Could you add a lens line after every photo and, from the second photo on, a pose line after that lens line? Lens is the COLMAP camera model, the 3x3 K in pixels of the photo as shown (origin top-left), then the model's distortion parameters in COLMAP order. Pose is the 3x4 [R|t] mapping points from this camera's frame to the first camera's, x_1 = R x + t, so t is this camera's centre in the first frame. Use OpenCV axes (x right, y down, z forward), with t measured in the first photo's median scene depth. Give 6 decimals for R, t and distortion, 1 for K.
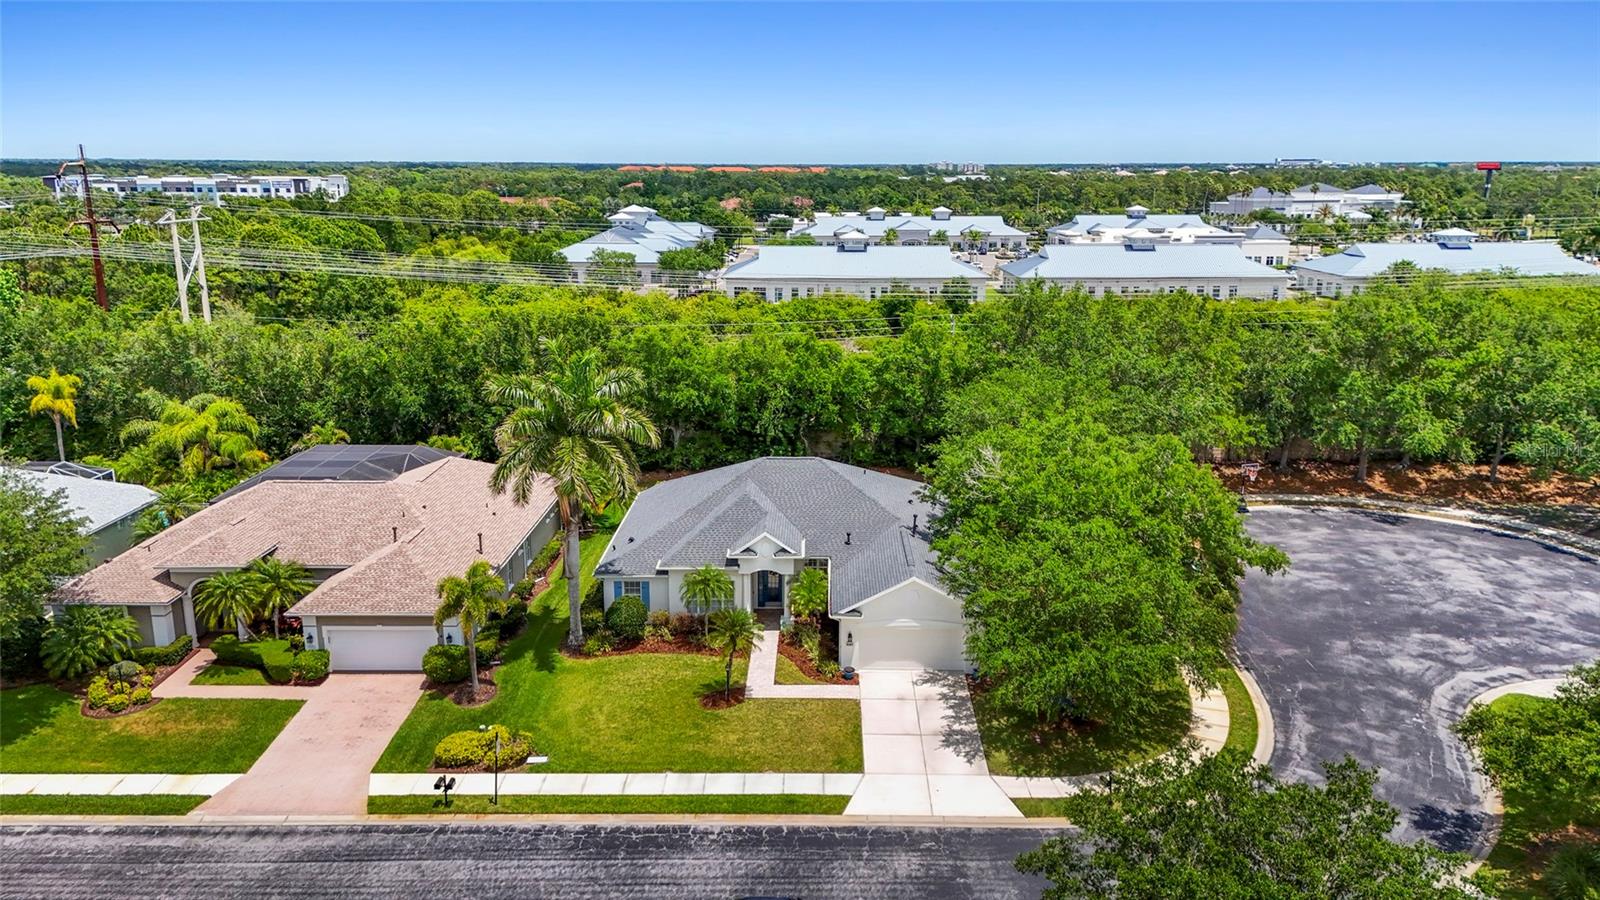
lens RADIAL K [[1150.9, 0, 799.6], [0, 1150.9, 446.8], [0, 0, 1]] dist [0.050209, -0.029359]
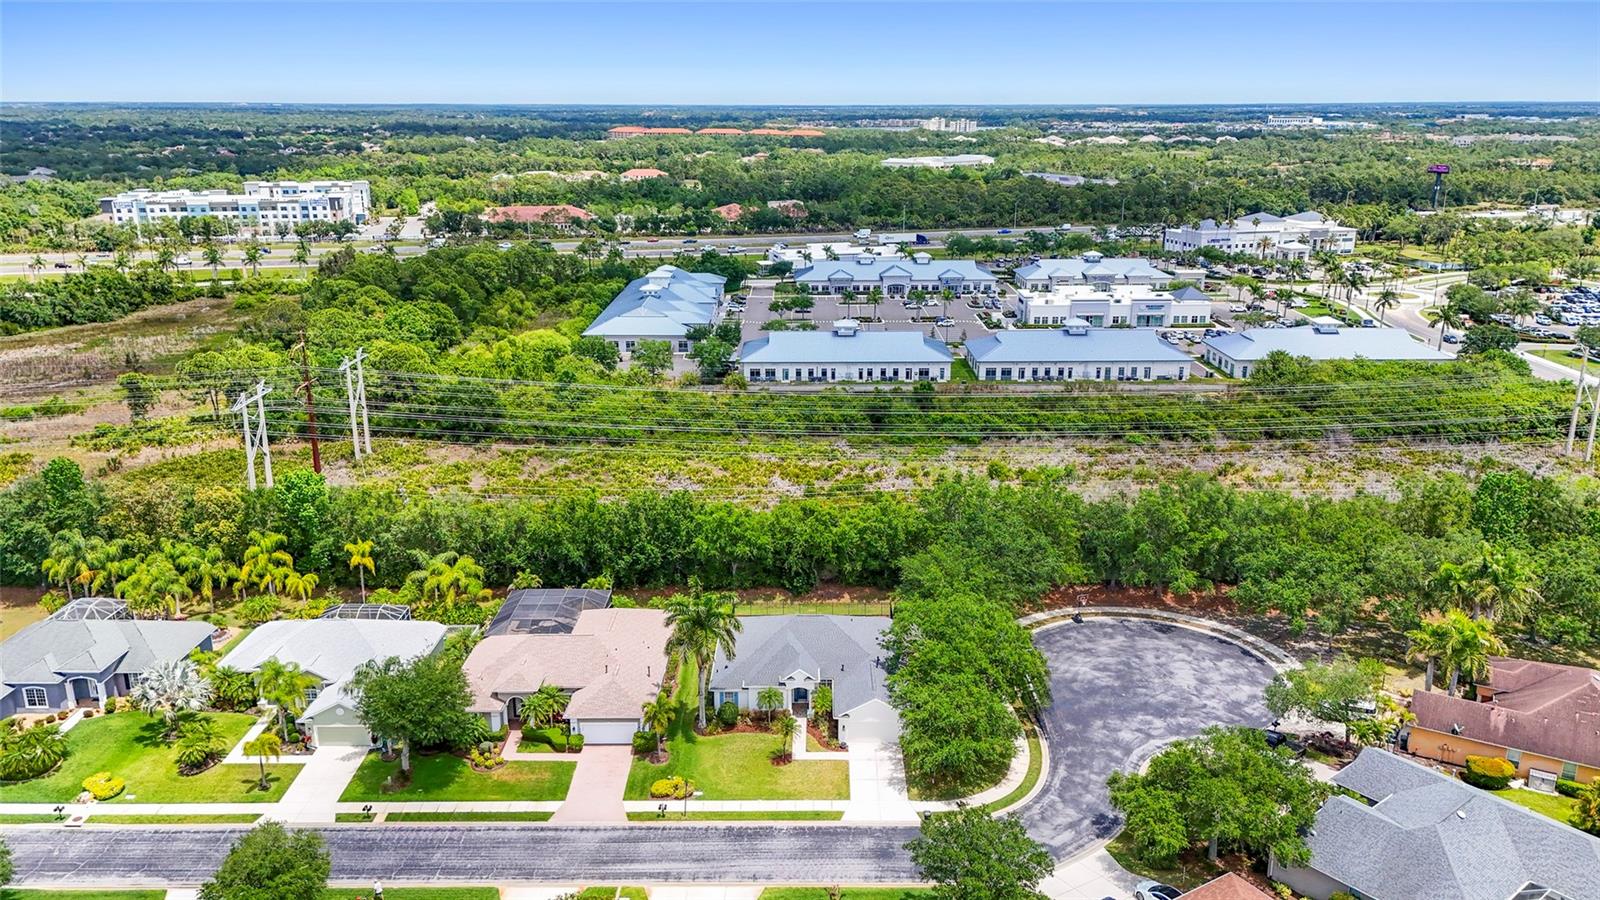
lens RADIAL K [[1150.9, 0, 800.3], [0, 1150.9, 452.4], [0, 0, 1]] dist [0.050209, -0.029359]
pose [[0.999965, -0.004141, 0.007327, -0.042969], [0.003807, 0.998978, 0.045028, -0.386754], [-0.007506, -0.044998, 0.998959, -0.941571]]
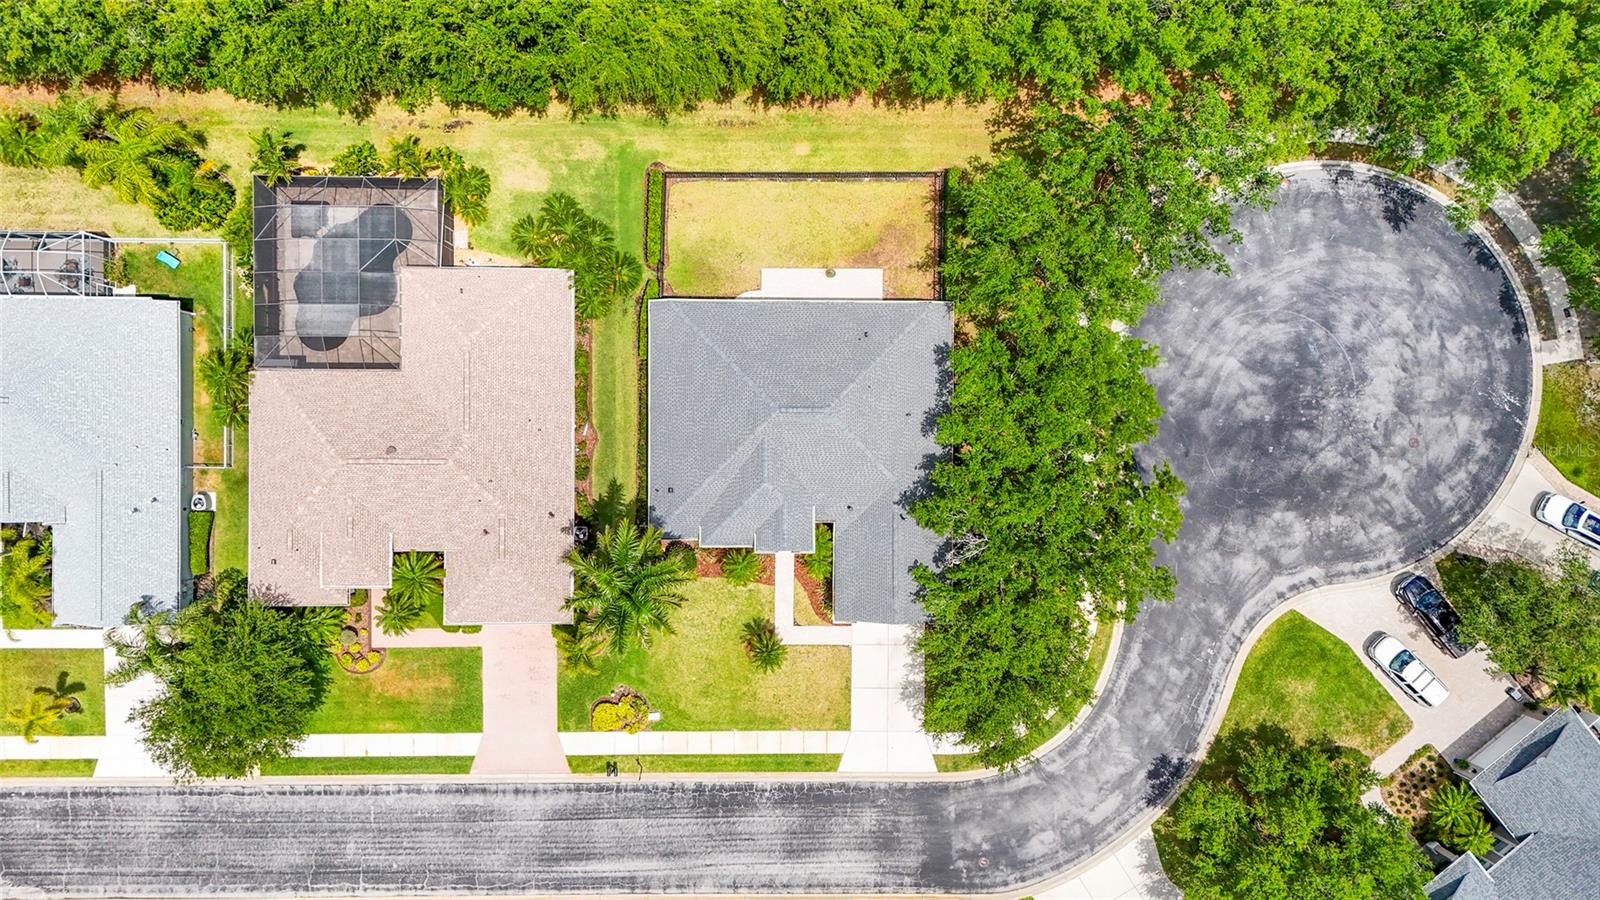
lens RADIAL K [[1150.9, 0, 800.0], [0, 1150.9, 452.2], [0, 0, 1]] dist [0.050209, -0.029359]
pose [[0.999749, -0.016476, 0.015154, -0.031289], [-0.010634, 0.246177, 0.969167, -1.207399], [-0.019699, -0.969085, 0.245940, 0.813881]]
